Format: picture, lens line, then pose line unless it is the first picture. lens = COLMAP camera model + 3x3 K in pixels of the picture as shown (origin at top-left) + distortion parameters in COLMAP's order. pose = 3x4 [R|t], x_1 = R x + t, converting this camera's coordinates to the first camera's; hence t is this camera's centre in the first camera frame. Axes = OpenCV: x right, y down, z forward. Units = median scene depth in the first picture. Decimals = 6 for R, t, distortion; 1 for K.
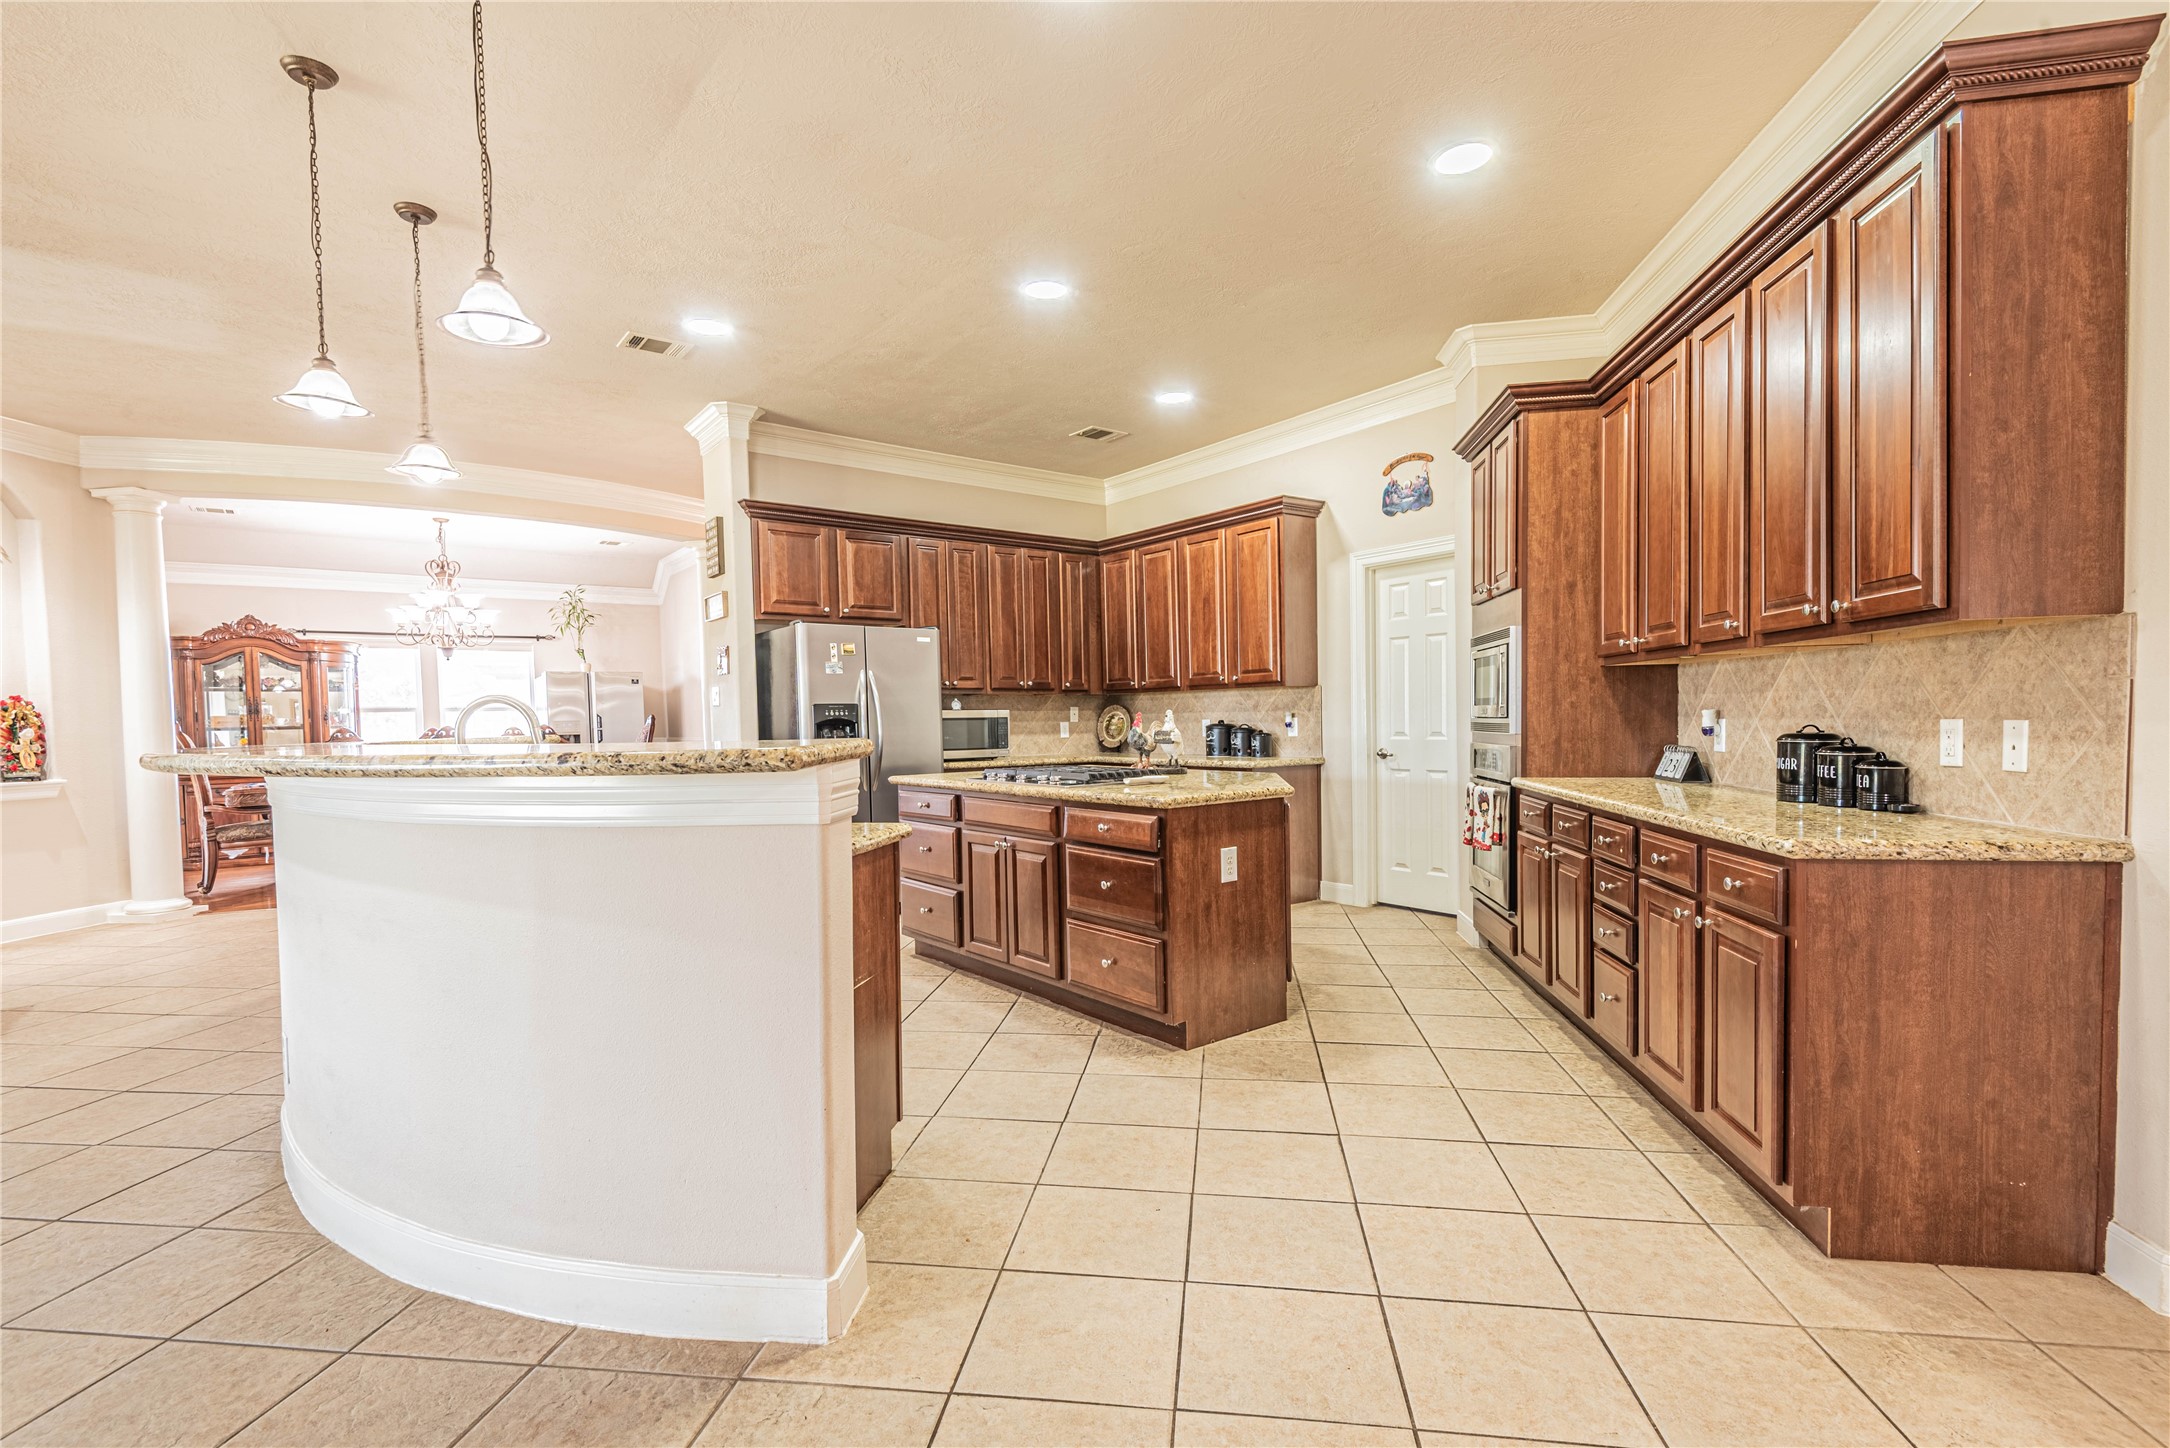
lens RADIAL K [[1006.7, 0, 1081.5], [0, 1006.7, 754.3], [0, 0, 1]] dist [0.028156, -0.015656]
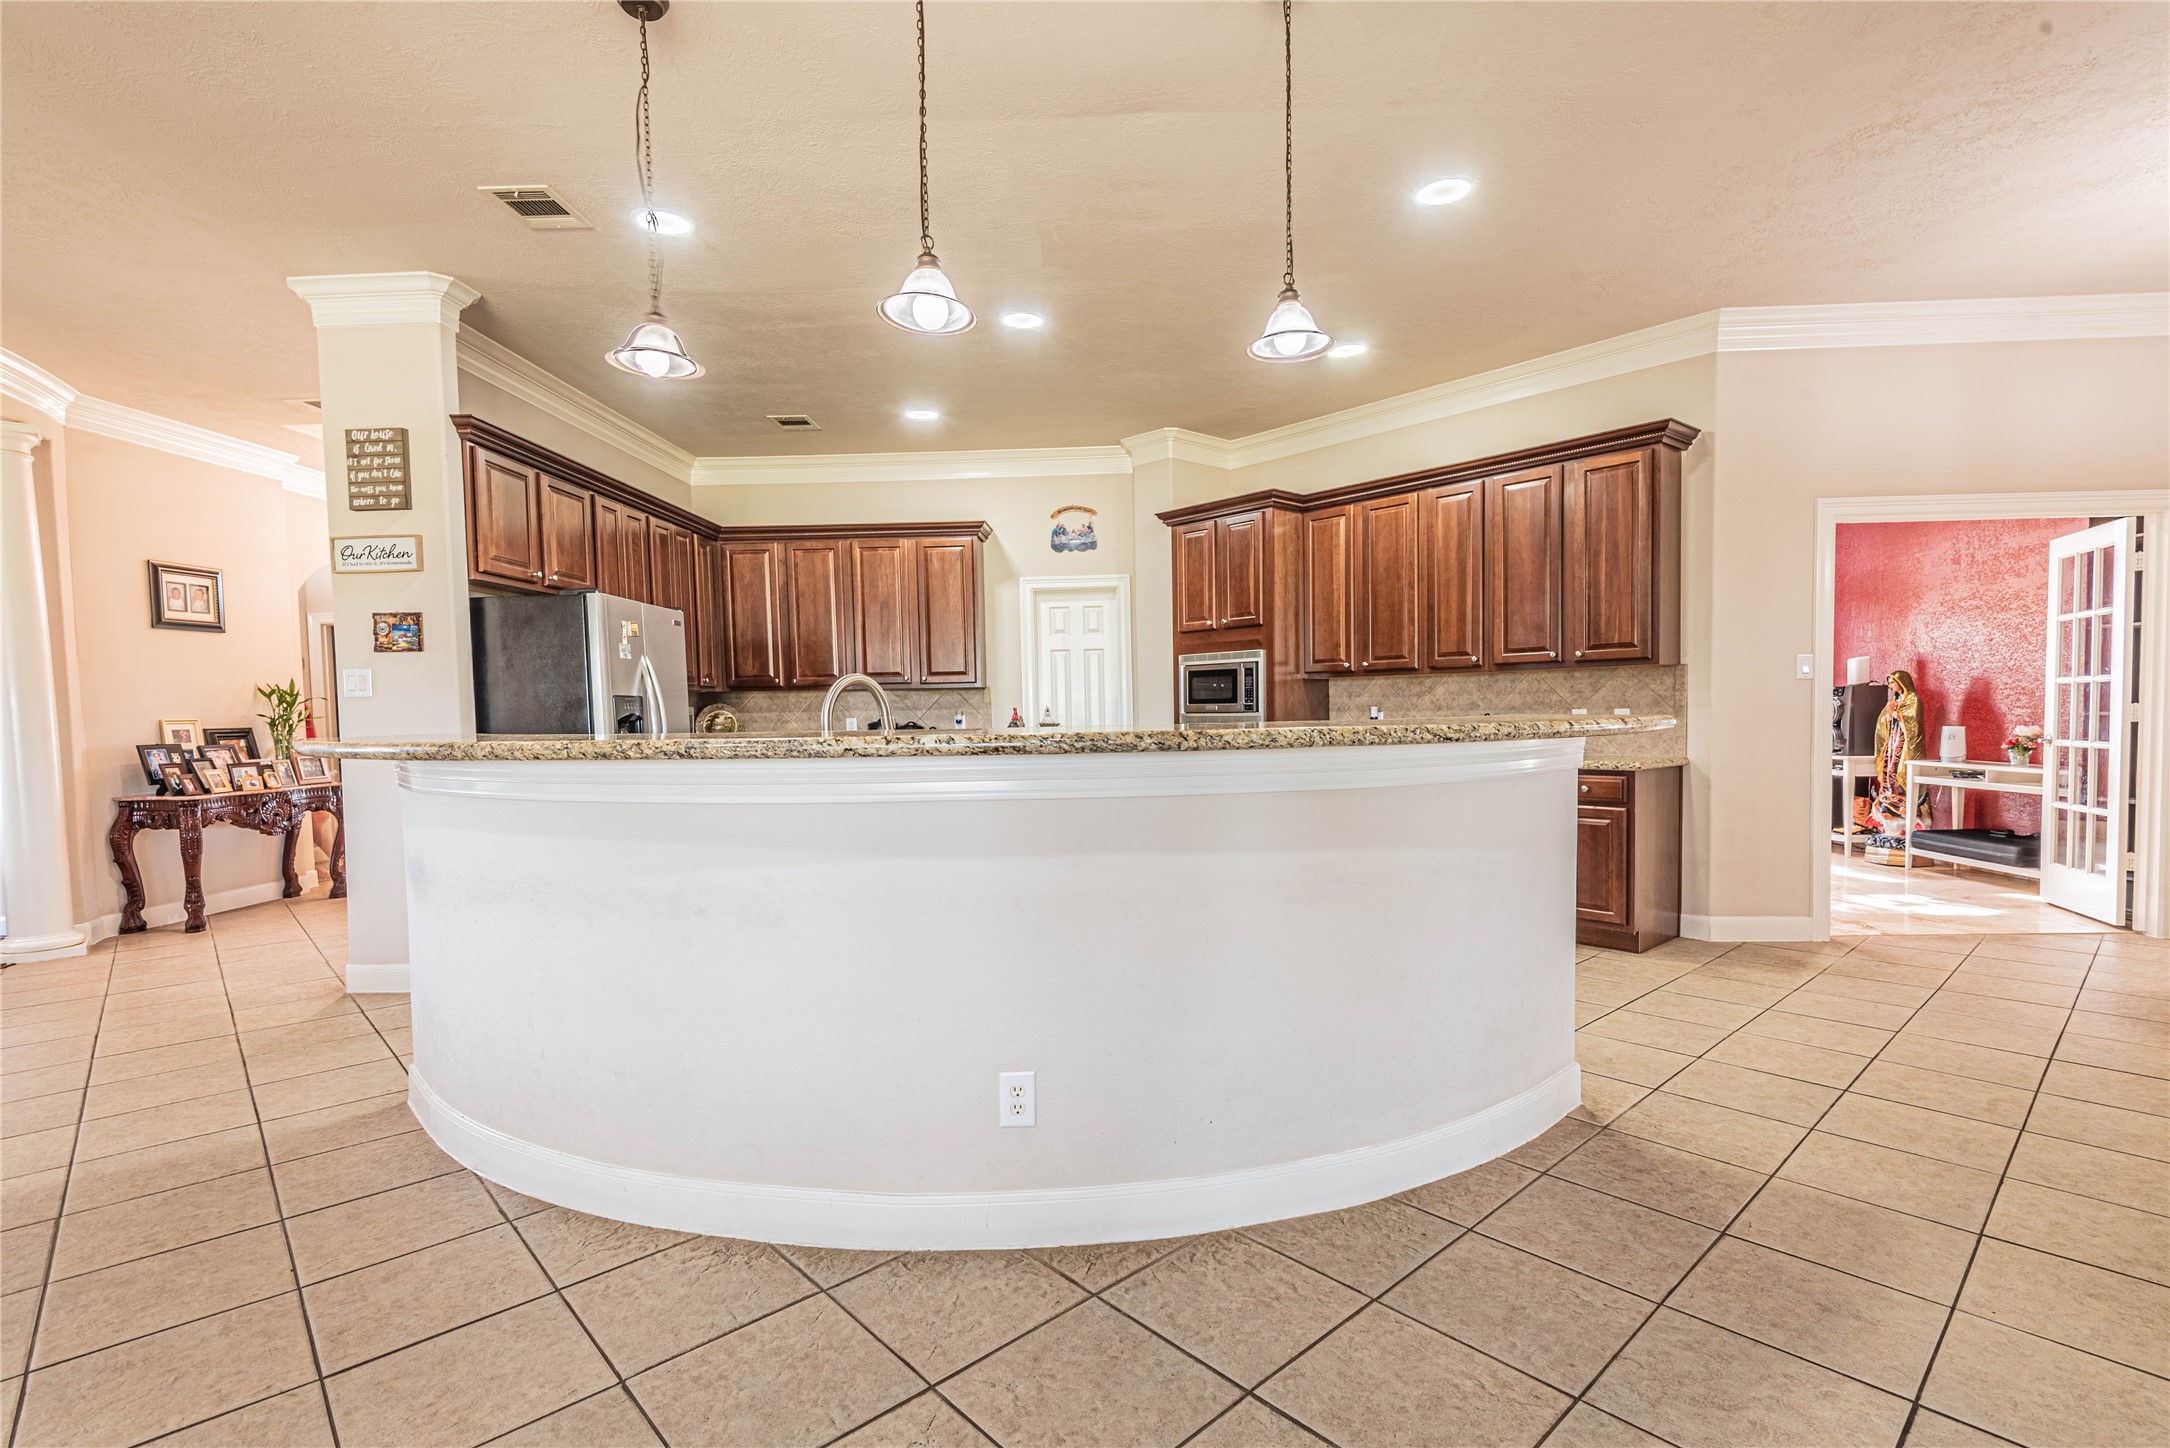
lens RADIAL K [[1006.7, 0, 1097.3], [0, 1006.7, 744.7], [0, 0, 1]] dist [0.028156, -0.015656]
pose [[0.635494, -0.018540, 0.771883, -0.577118], [0.034775, 0.999384, -0.004626, 0.006107], [-0.771323, 0.029782, 0.635747, 0.174791]]
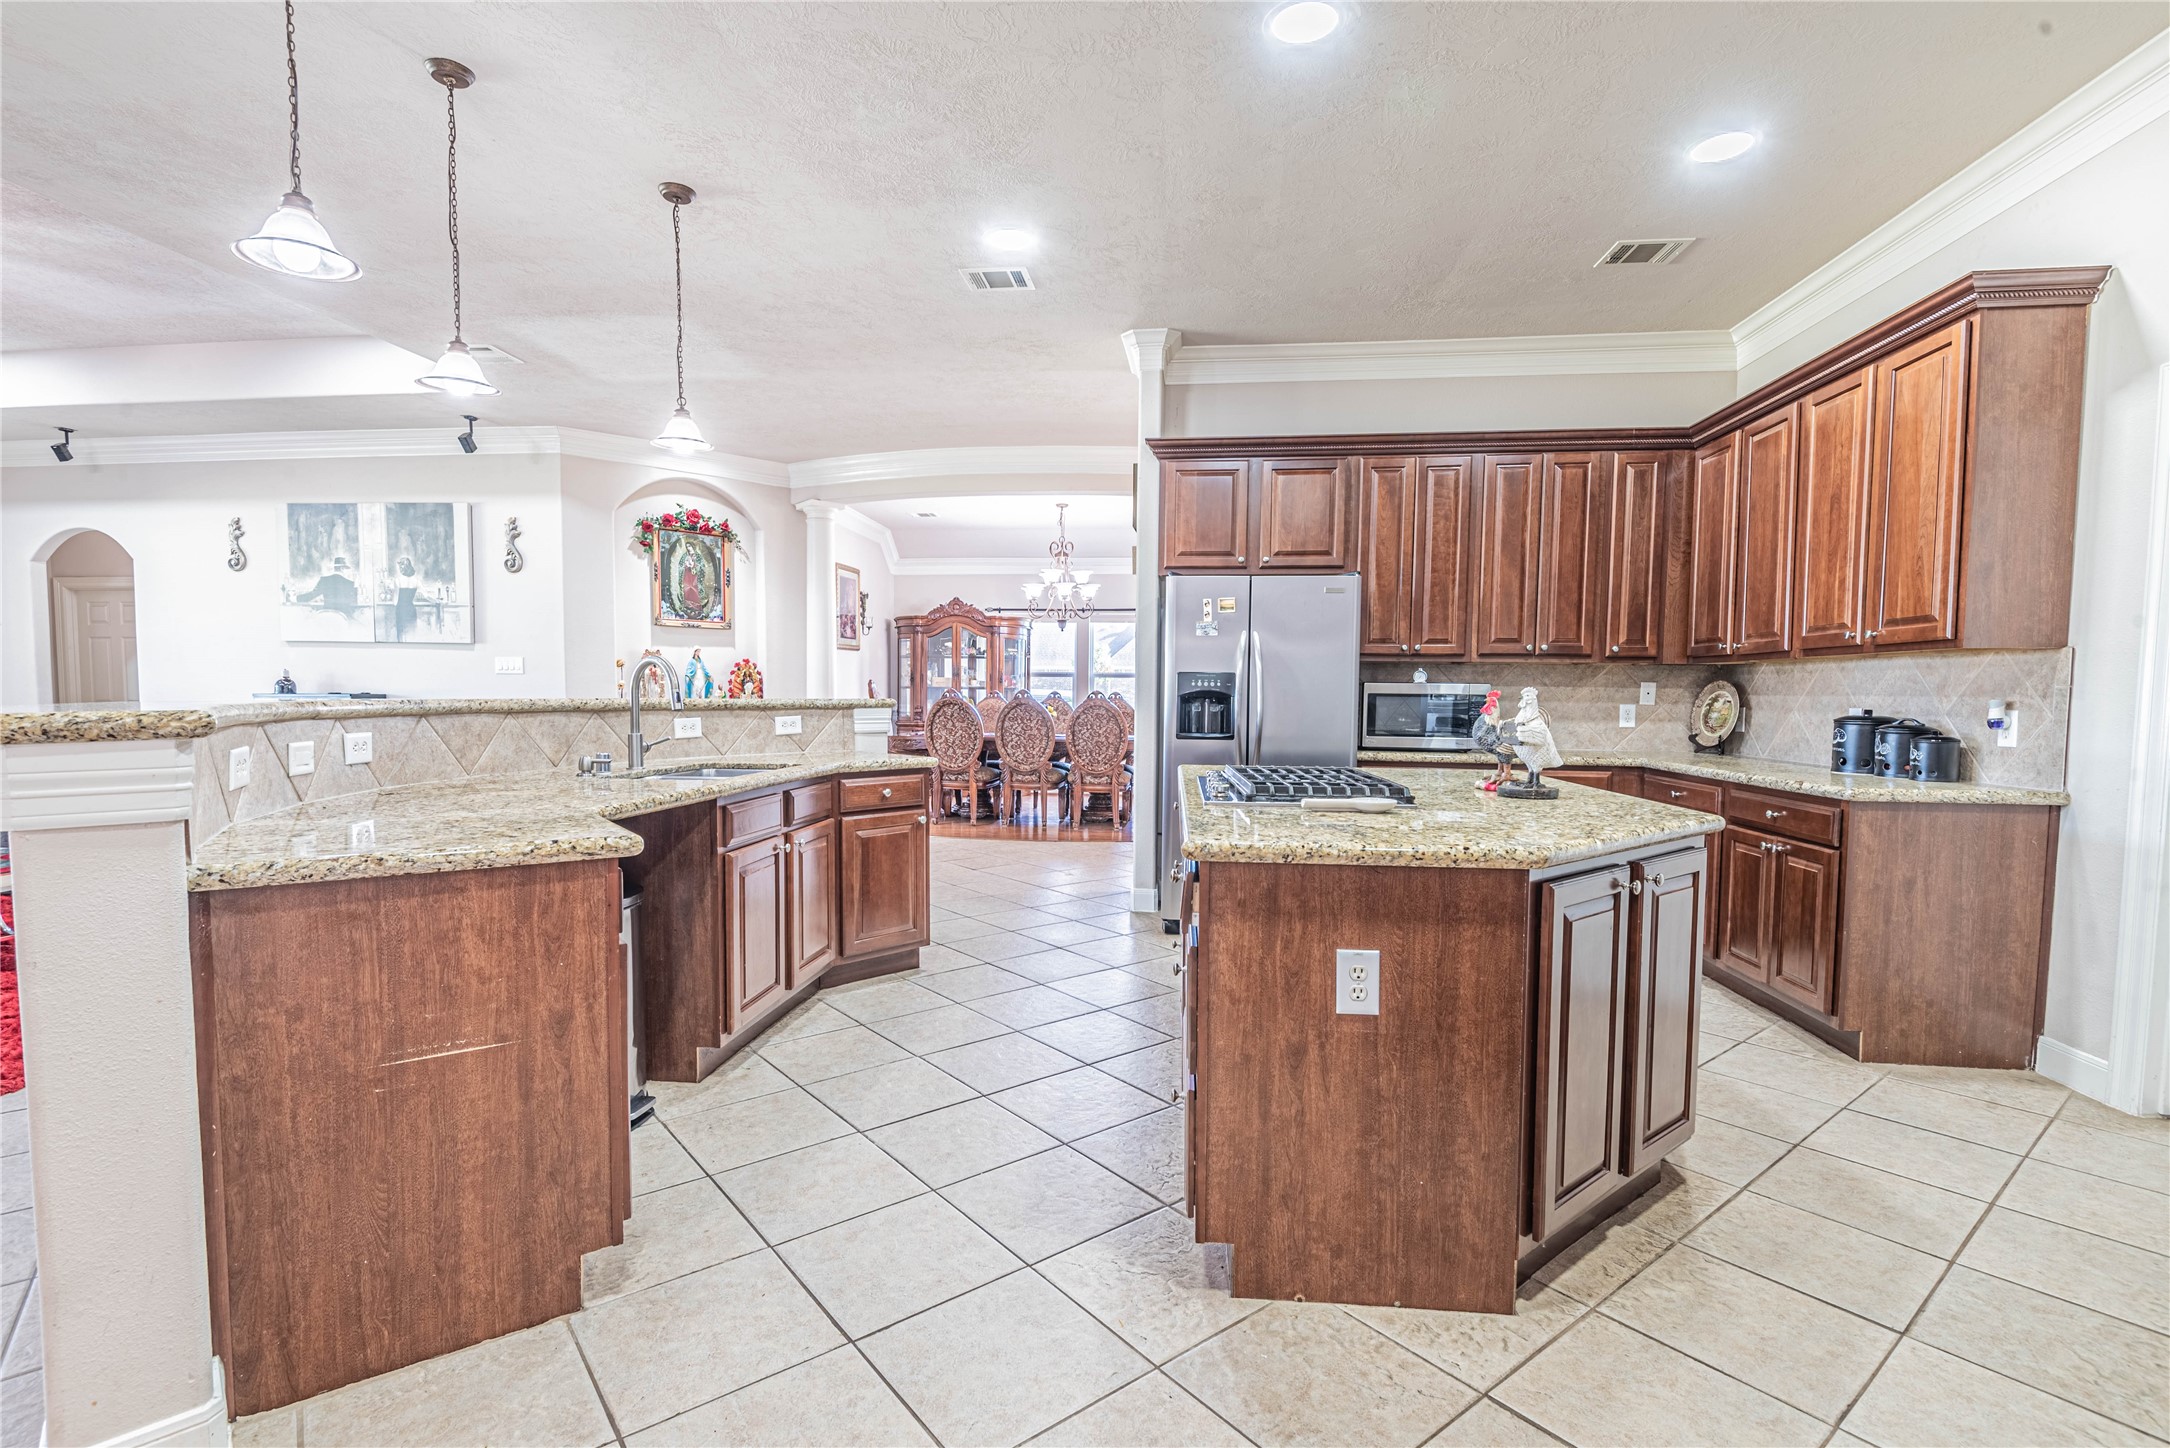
lens RADIAL K [[1006.7, 0, 1092.8], [0, 1006.7, 751.8], [0, 0, 1]] dist [0.028156, -0.015656]
pose [[0.725798, 0.066511, -0.684685, 0.235047], [-0.048942, 0.997785, 0.045045, -0.016148], [0.686165, 0.000816, 0.727446, 0.307370]]
